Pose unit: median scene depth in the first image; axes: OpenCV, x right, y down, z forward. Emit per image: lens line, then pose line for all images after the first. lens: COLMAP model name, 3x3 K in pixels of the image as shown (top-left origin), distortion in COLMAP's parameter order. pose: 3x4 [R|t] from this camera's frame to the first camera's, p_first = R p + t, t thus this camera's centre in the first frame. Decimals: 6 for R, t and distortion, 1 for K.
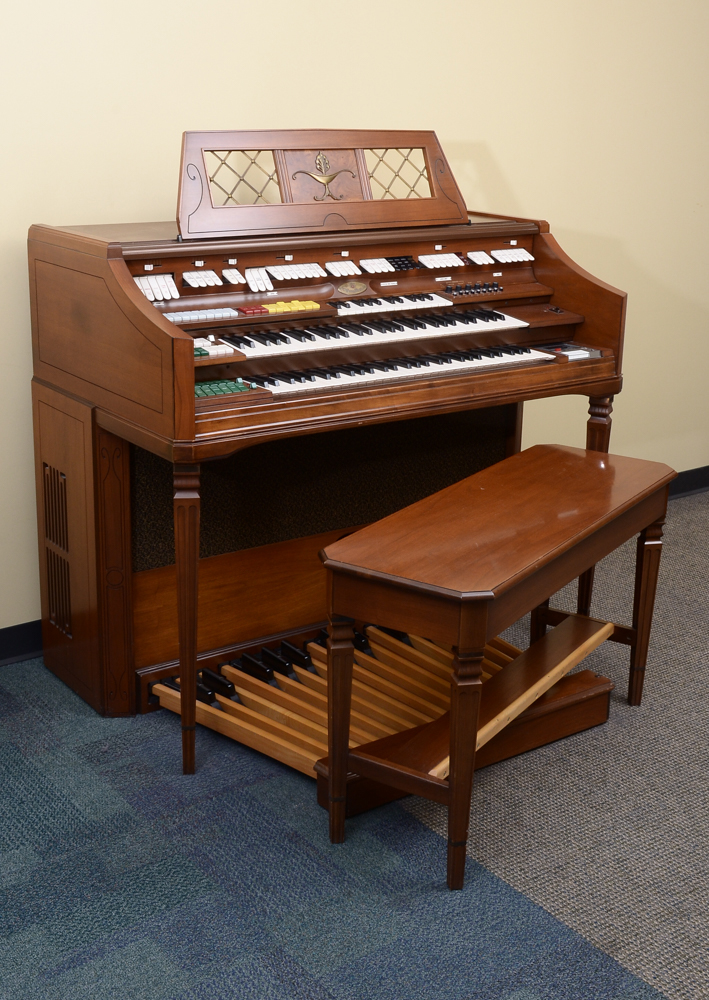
lens RADIAL K [[1324.3, 0, 360.3], [0, 1324.3, 413.5], [0, 0, 1]] dist [0.004507, 0.014769]
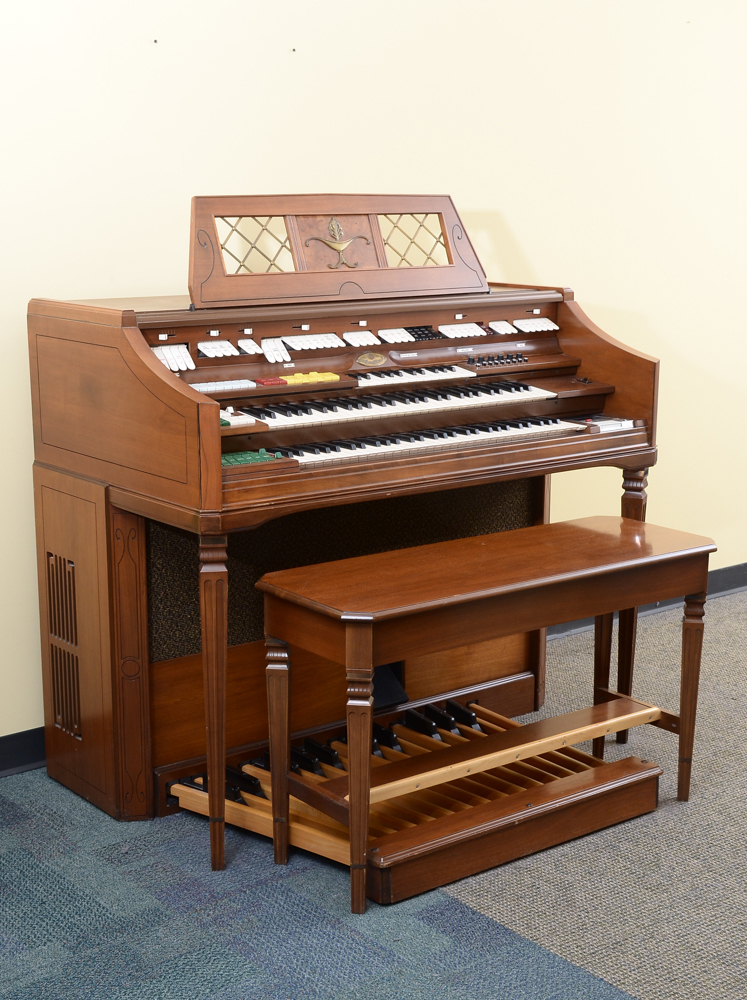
lens RADIAL K [[1544.5, 0, 373.5], [0, 1544.5, 500.0], [0, 0, 1]] dist [0.121028, -0.046089]
pose [[0.999272, -0.027141, 0.026822, -0.039946], [0.028198, 0.998807, -0.039857, 0.054425], [-0.025708, 0.040585, 0.998845, -0.112952]]
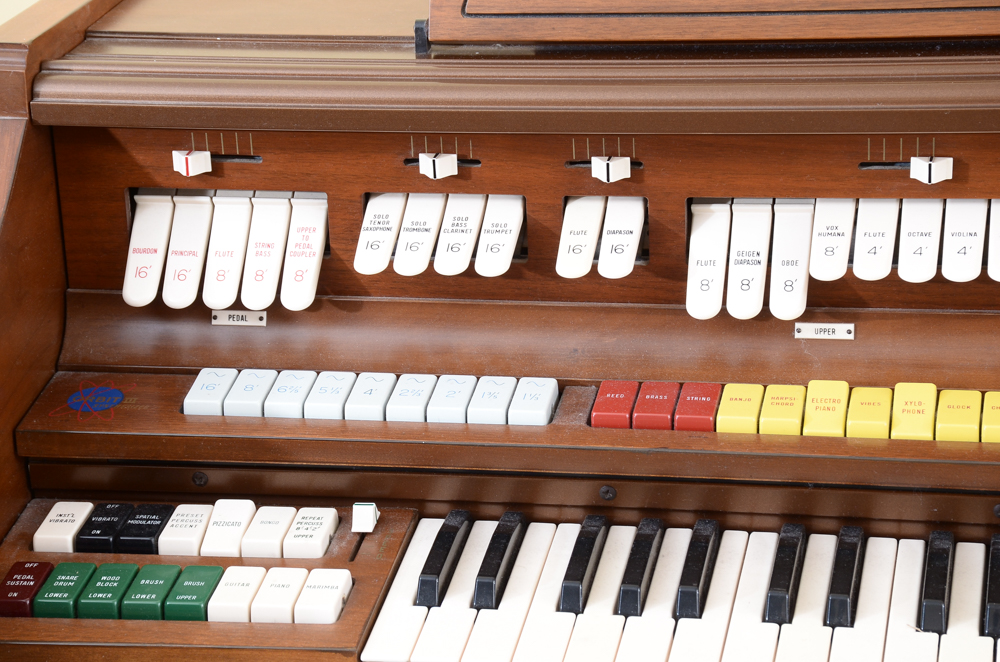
lens RADIAL K [[3127.9, 0, 500.0], [0, 3127.9, 331.0], [0, 0, 1]] dist [0.938243, 0.552230]
pose [[0.679811, 0.183225, -0.710131, 0.263513], [-0.124377, 0.983066, 0.134579, -0.157096], [0.722764, -0.003164, 0.691088, 0.640370]]
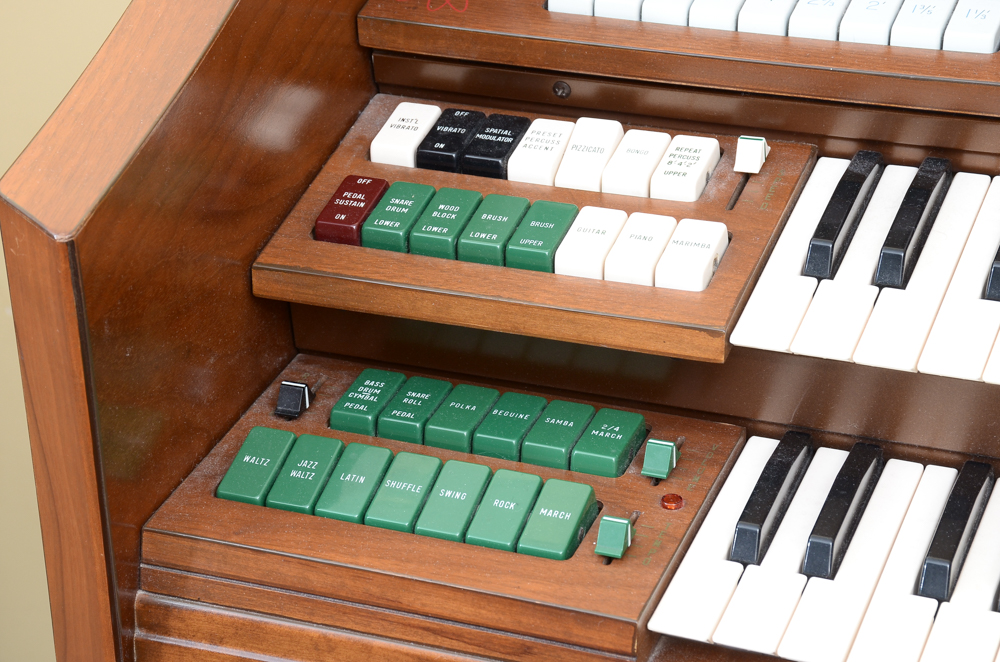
lens RADIAL K [[2717.3, 0, 500.0], [0, 2717.3, 331.0], [0, 0, 1]] dist [0.645921, 0.820244]
pose [[0.551948, 0.368861, -0.747860, 0.157607], [-0.154582, 0.926561, 0.342912, -0.155288], [0.819425, -0.073664, 0.568433, 0.738059]]
